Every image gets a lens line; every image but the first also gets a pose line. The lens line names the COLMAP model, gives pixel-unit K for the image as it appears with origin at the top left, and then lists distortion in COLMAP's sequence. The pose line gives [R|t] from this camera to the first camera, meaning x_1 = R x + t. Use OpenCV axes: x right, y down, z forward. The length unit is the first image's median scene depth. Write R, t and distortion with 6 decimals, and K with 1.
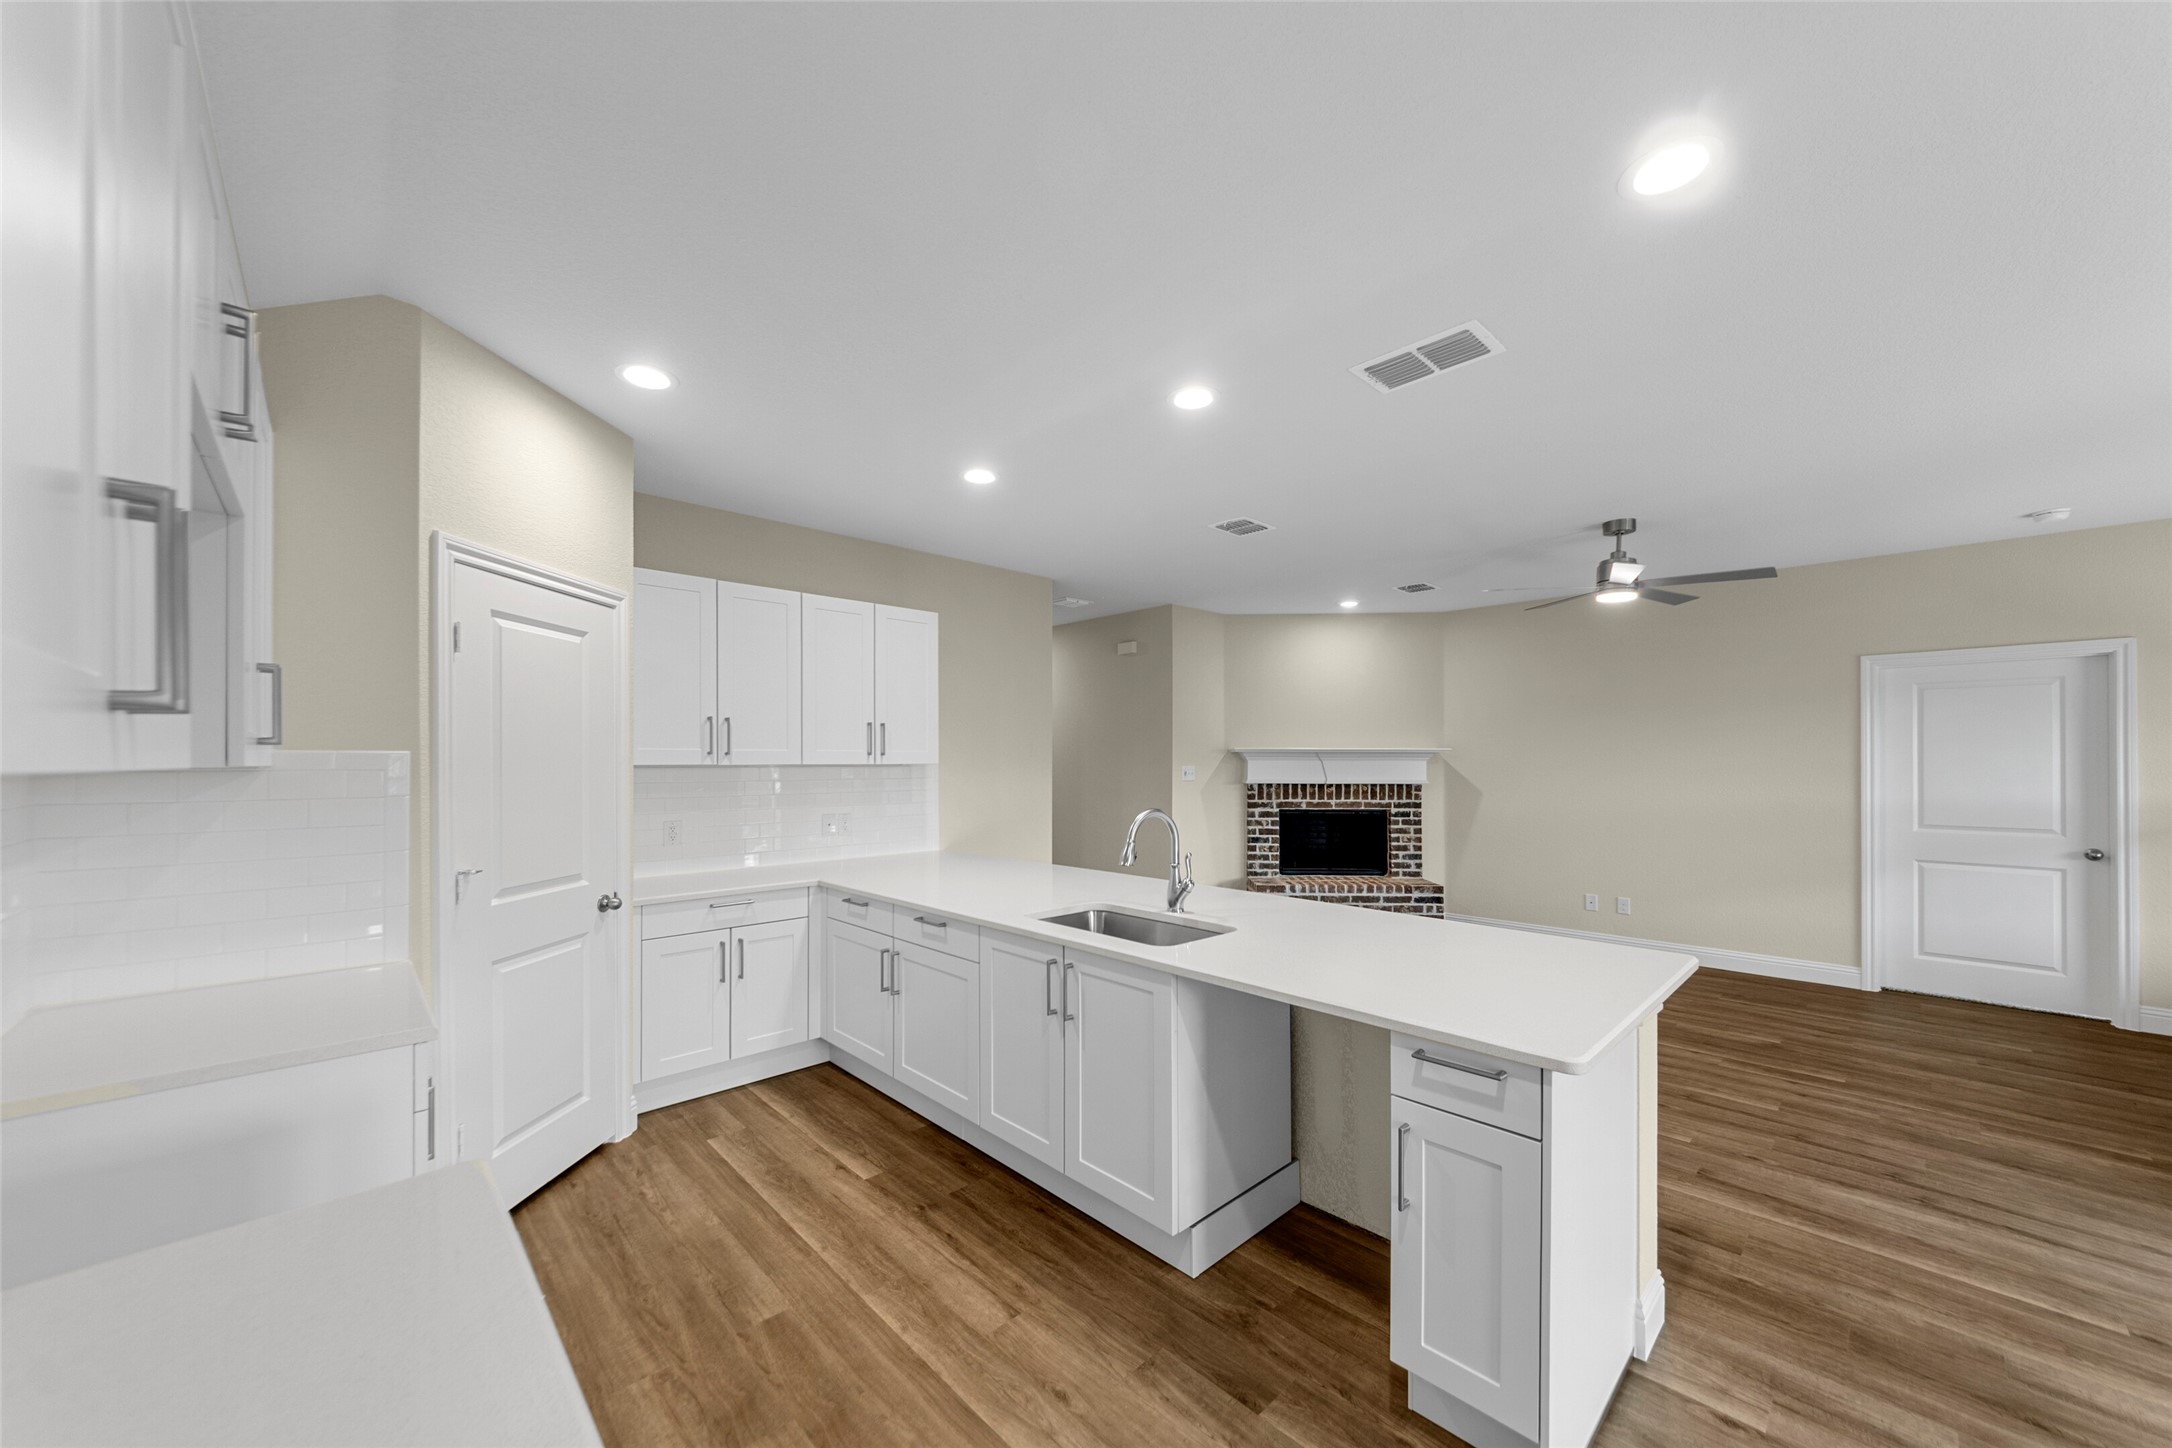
lens RADIAL K [[784.6, 0, 1083.9], [0, 784.6, 750.2], [0, 0, 1]] dist [-0.001061, -0.000173]
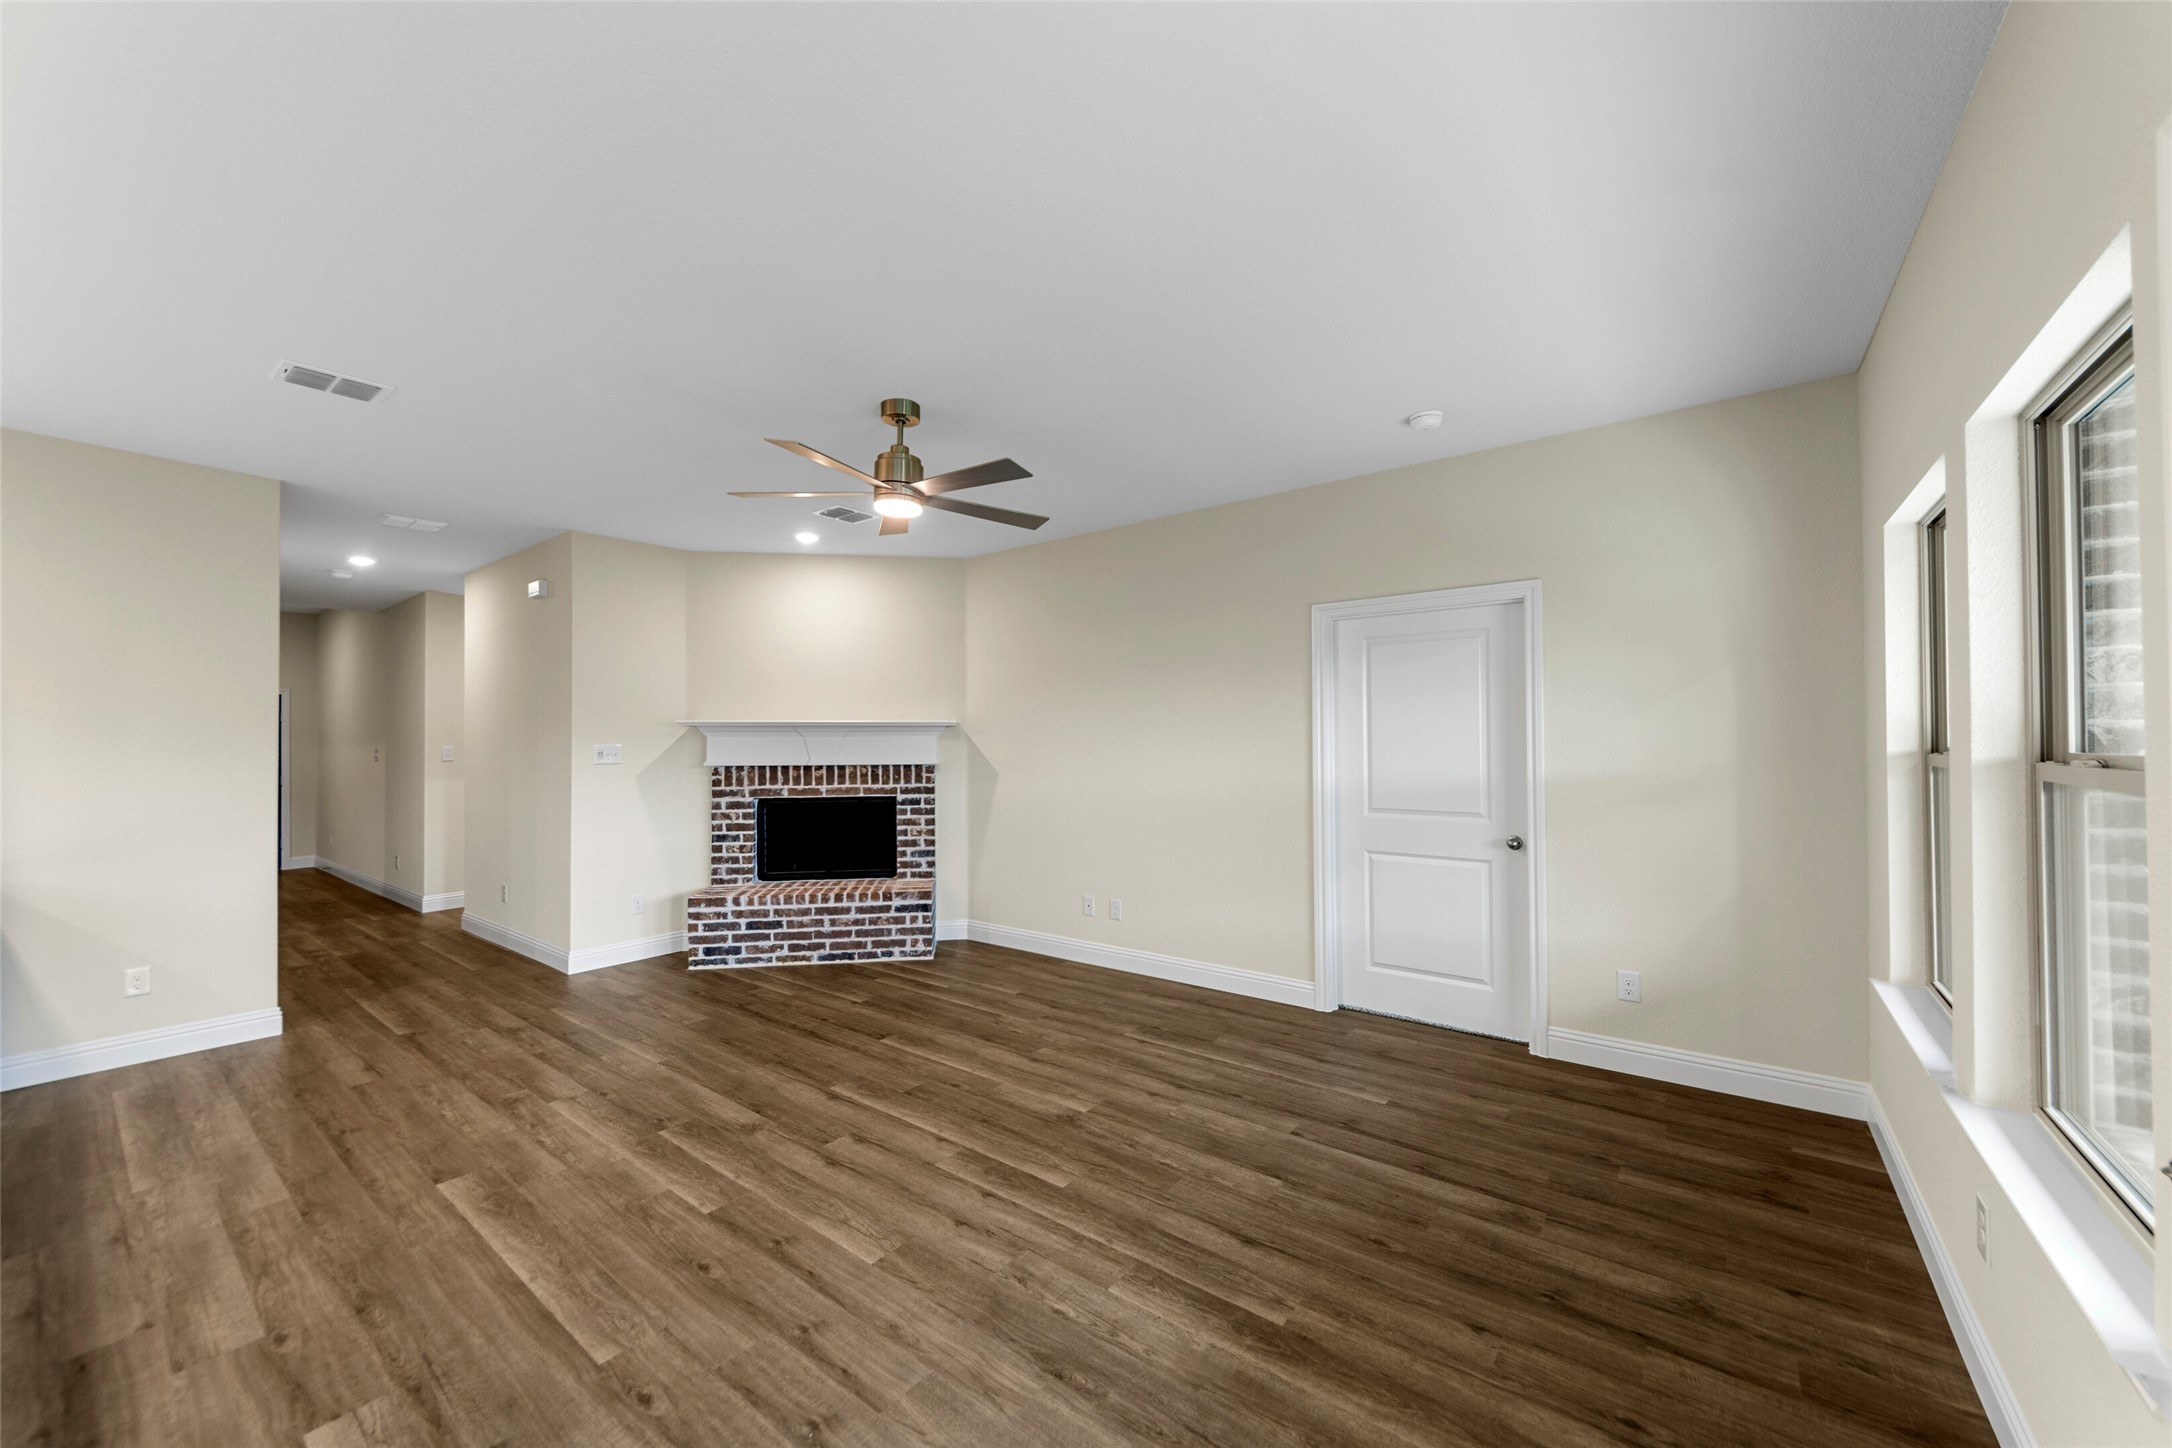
lens RADIAL K [[805.3, 0, 1087.4], [0, 805.3, 729.8], [0, 0, 1]] dist [0.000719, -0.000316]
pose [[0.988090, -0.005979, 0.153758, 0.459380], [0.005709, 0.999981, 0.002198, 0.006343], [-0.153768, -0.001294, 0.988106, 0.147264]]
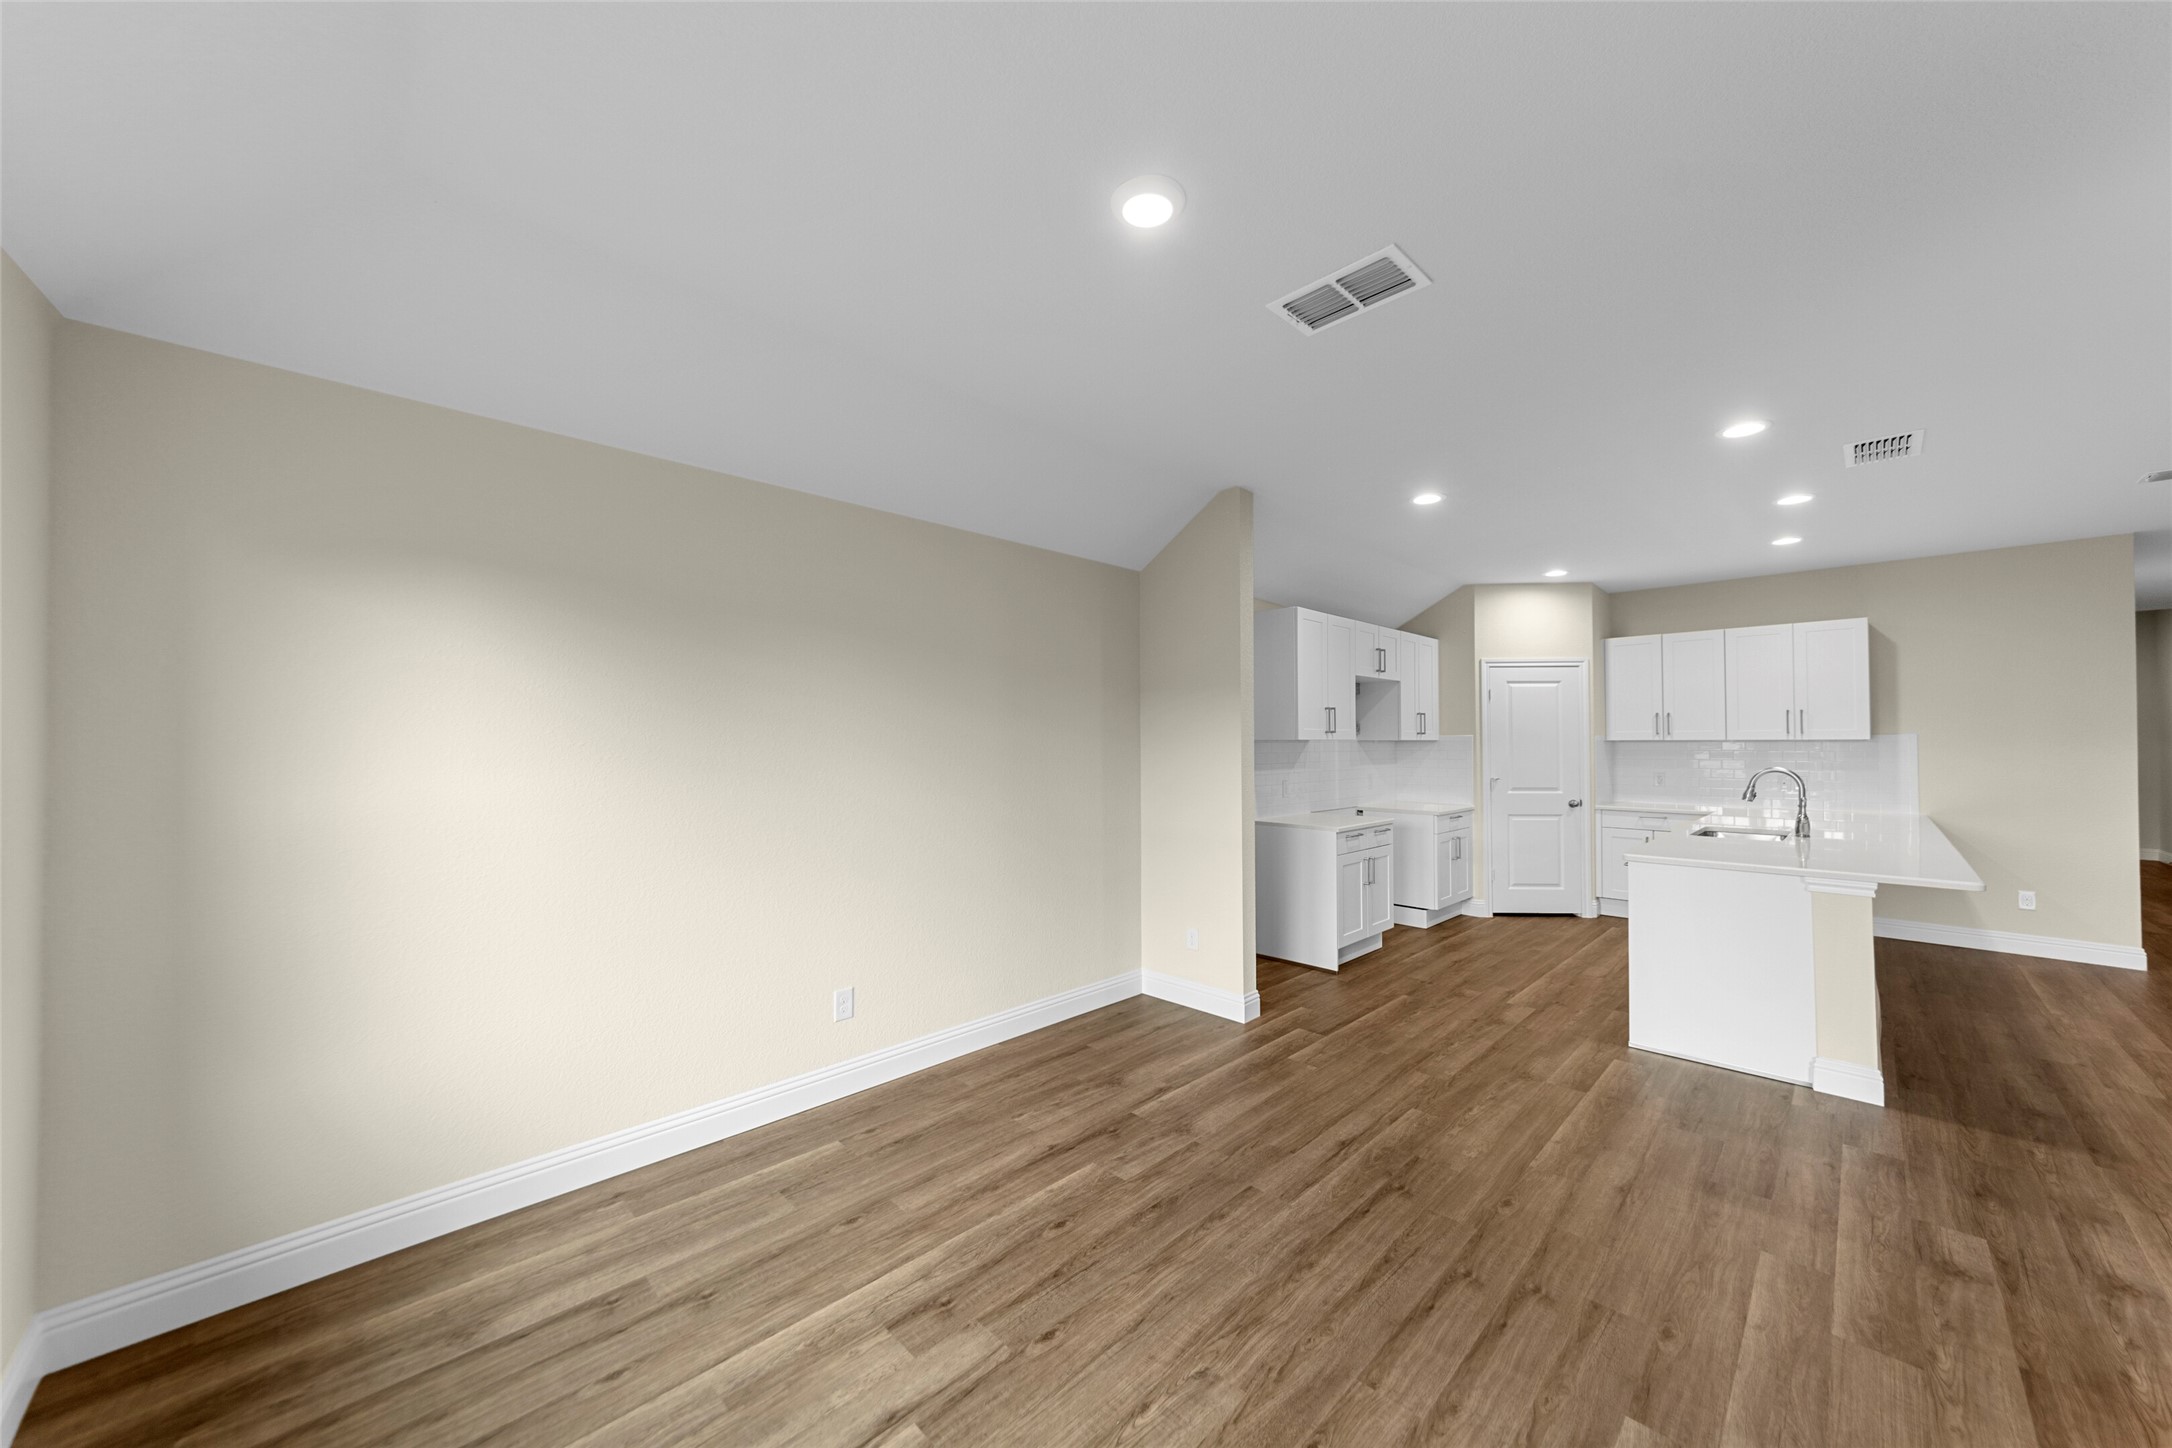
lens RADIAL K [[795.5, 0, 1123.3], [0, 795.5, 686.2], [0, 0, 1]] dist [0.001274, 0.000157]
pose [[0.056868, -0.072734, -0.995729, 0.663000], [0.013759, 0.997305, -0.072063, 0.004720], [0.998287, -0.009602, 0.057716, -0.160154]]
